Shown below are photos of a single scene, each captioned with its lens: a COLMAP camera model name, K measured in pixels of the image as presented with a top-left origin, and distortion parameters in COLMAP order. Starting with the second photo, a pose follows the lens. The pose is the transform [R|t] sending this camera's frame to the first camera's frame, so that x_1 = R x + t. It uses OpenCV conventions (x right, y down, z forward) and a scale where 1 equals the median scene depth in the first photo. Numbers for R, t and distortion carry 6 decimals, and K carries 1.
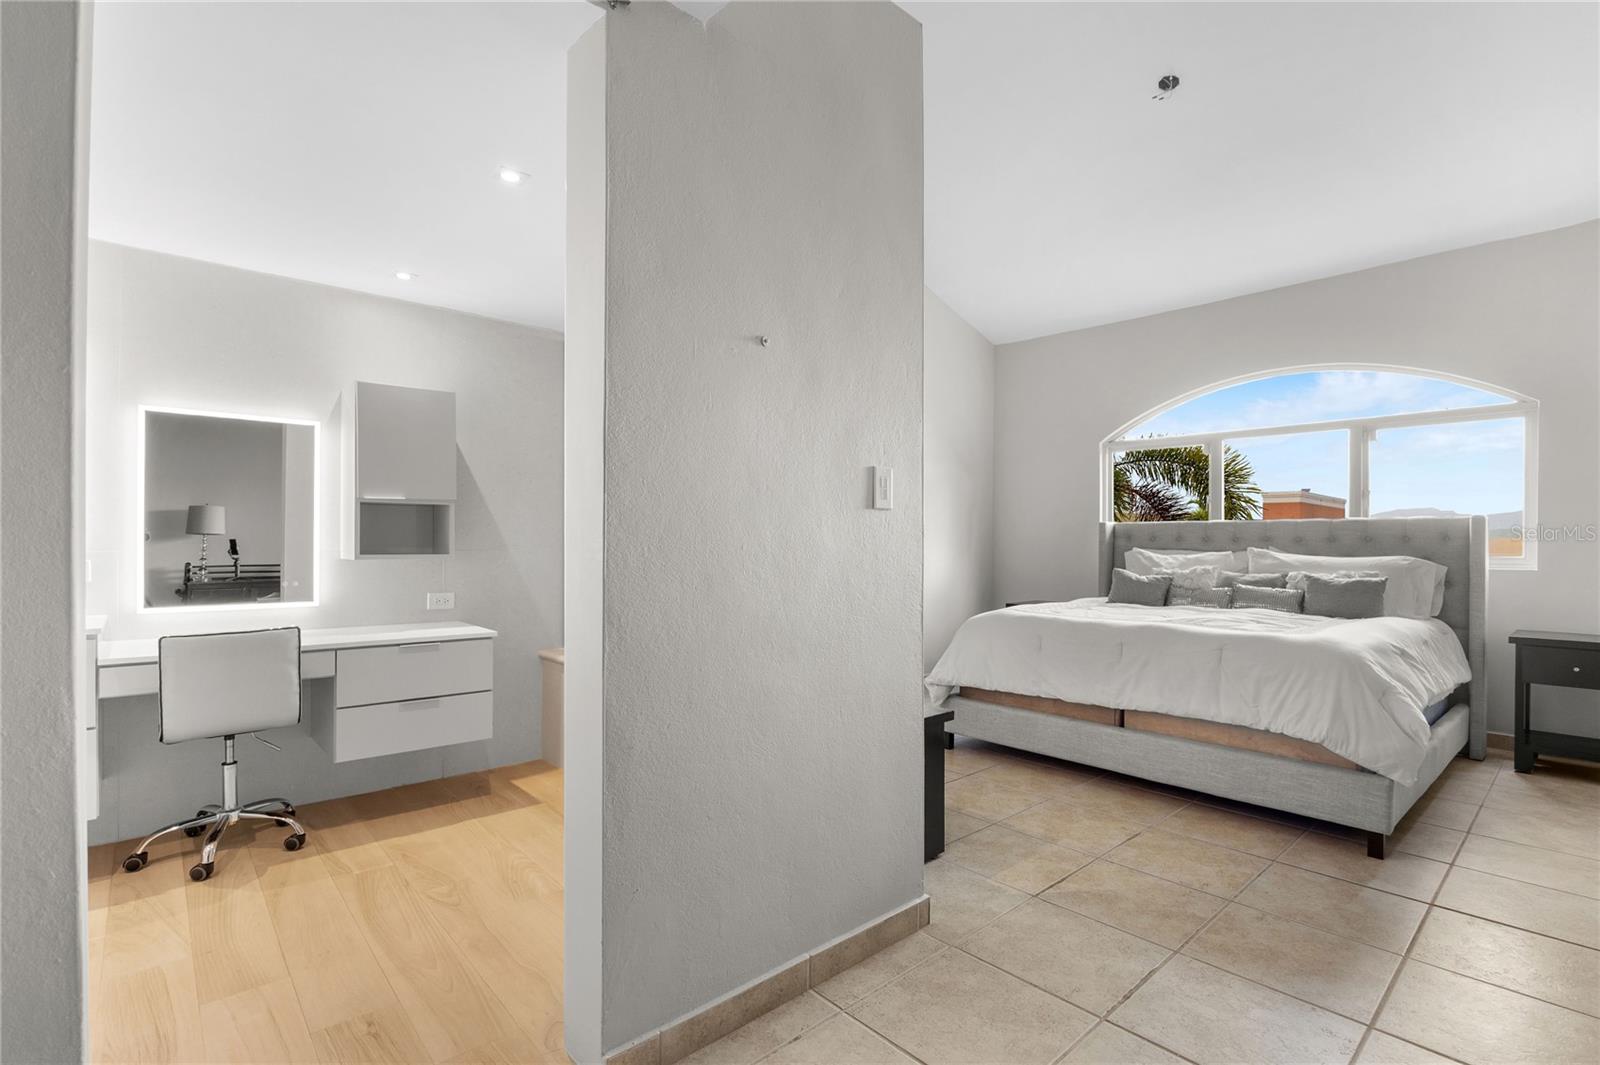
lens RADIAL K [[752.2, 0, 803.5], [0, 752.2, 541.0], [0, 0, 1]] dist [-0.016966, -0.000089]
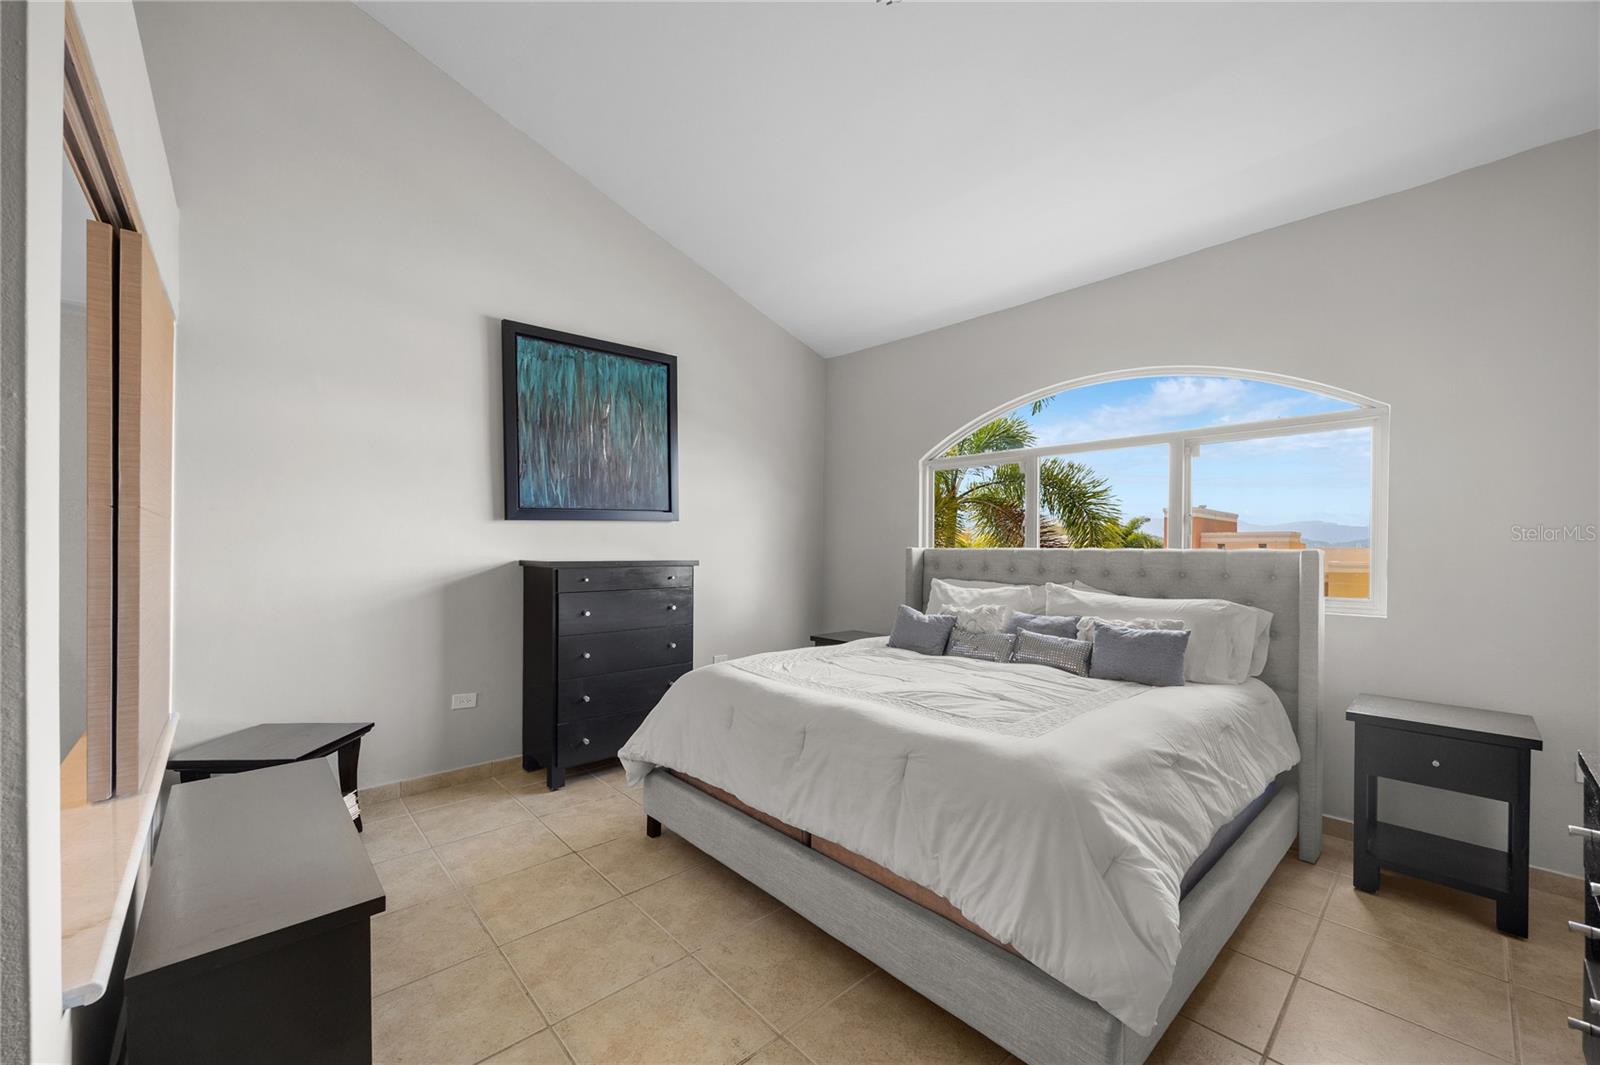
lens RADIAL K [[625.7, 0, 806.8], [0, 625.7, 546.4], [0, 0, 1]] dist [-0.006291, 0.000204]
pose [[0.999890, 0.002014, 0.014664, 0.357778], [-0.002006, 0.999998, -0.000617, -0.035603], [-0.014665, 0.000588, 0.999892, 0.338862]]
